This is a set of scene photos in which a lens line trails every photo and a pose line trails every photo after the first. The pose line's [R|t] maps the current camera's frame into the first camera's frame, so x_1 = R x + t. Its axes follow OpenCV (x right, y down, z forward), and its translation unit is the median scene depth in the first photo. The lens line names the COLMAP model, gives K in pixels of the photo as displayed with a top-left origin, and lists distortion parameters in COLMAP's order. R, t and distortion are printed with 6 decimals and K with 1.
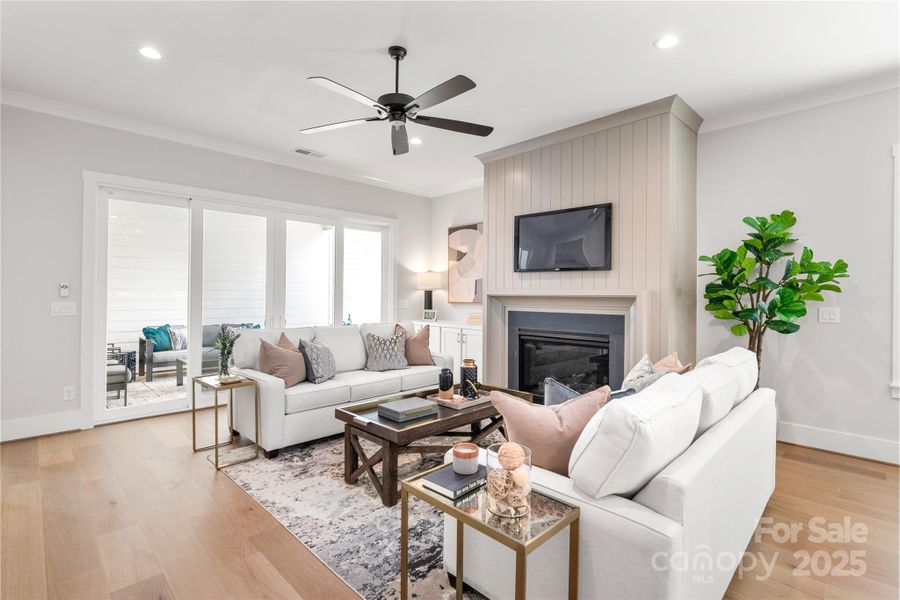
lens RADIAL K [[422.3, 0, 453.9], [0, 422.3, 296.5], [0, 0, 1]] dist [-0.003313, -0.000017]
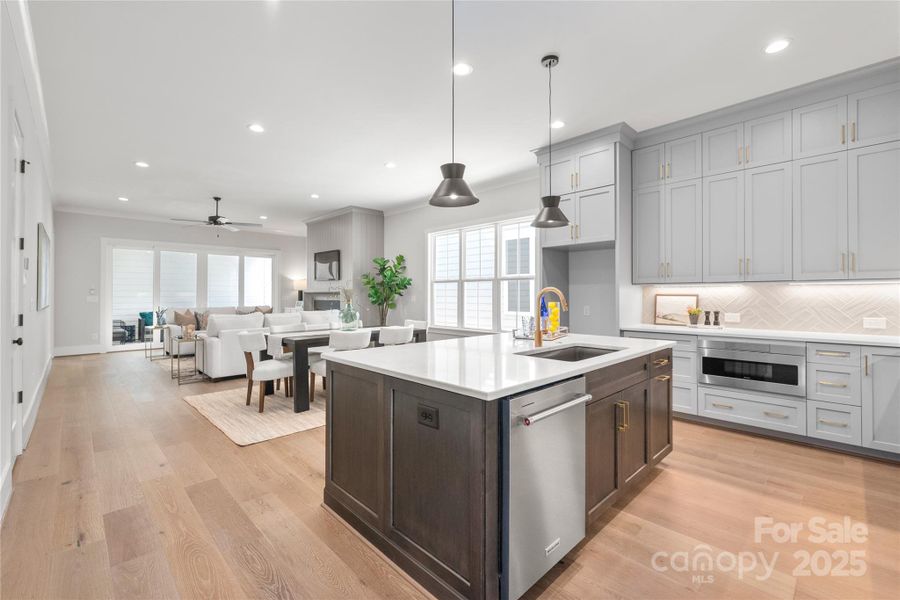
lens RADIAL K [[384.6, 0, 452.5], [0, 384.6, 294.3], [0, 0, 1]] dist [-0.002624, -0.001000]
pose [[0.999947, -0.007435, -0.007120, 0.832670], [0.007402, 0.999962, -0.004624, 0.021428], [0.007155, 0.004571, 0.999964, -0.851321]]
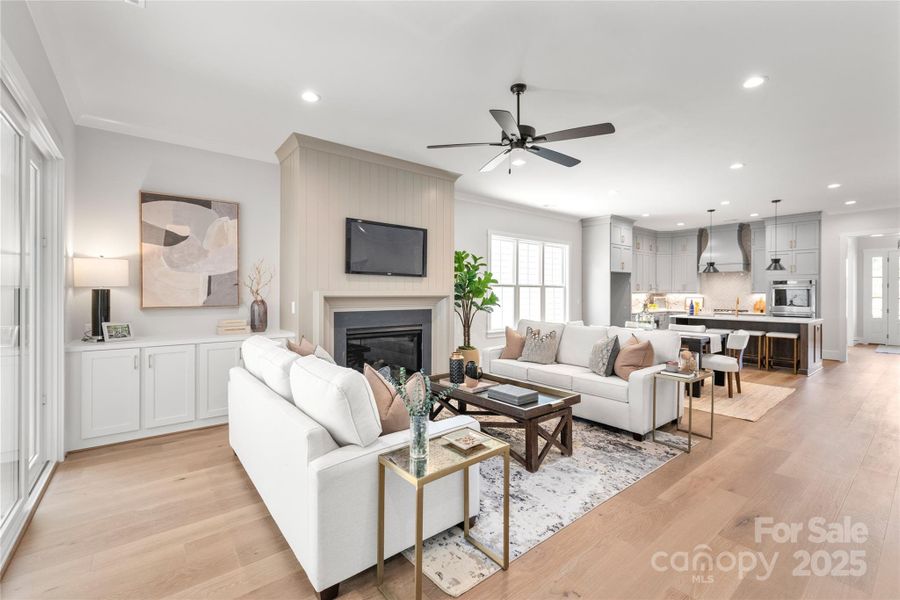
lens RADIAL K [[384.6, 0, 452.9], [0, 384.6, 296.0], [0, 0, 1]] dist [-0.002624, -0.001000]
pose [[0.114760, -0.013056, 0.993307, -0.750505], [0.005052, 0.999908, 0.012560, -0.013785], [-0.993380, 0.003576, 0.114816, 0.656552]]
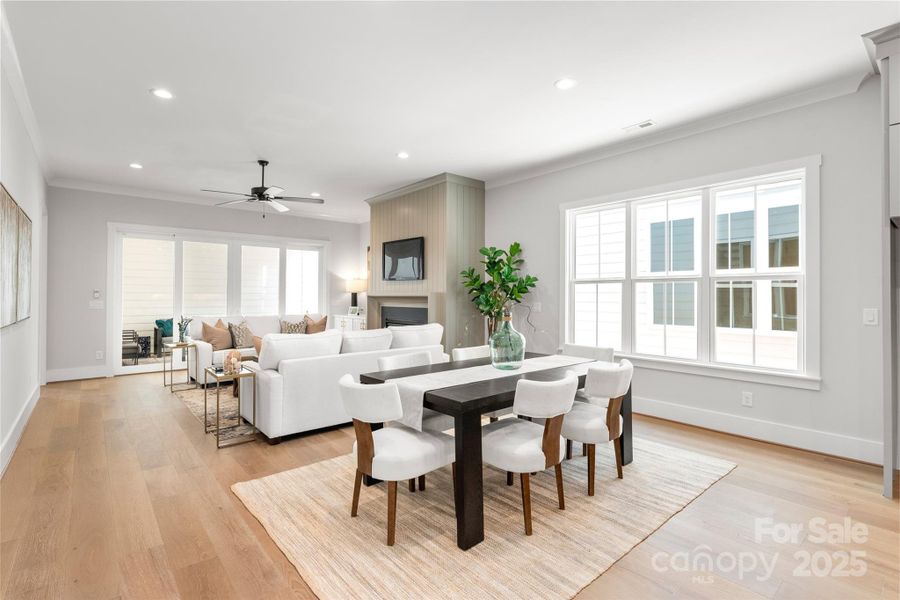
lens RADIAL K [[422.3, 0, 452.0], [0, 422.3, 295.5], [0, 0, 1]] dist [-0.003313, -0.000017]
pose [[0.997022, -0.003381, -0.077043, 0.510175], [0.002921, 0.999977, -0.006091, 0.005418], [0.077062, 0.005848, 0.997009, -0.468753]]
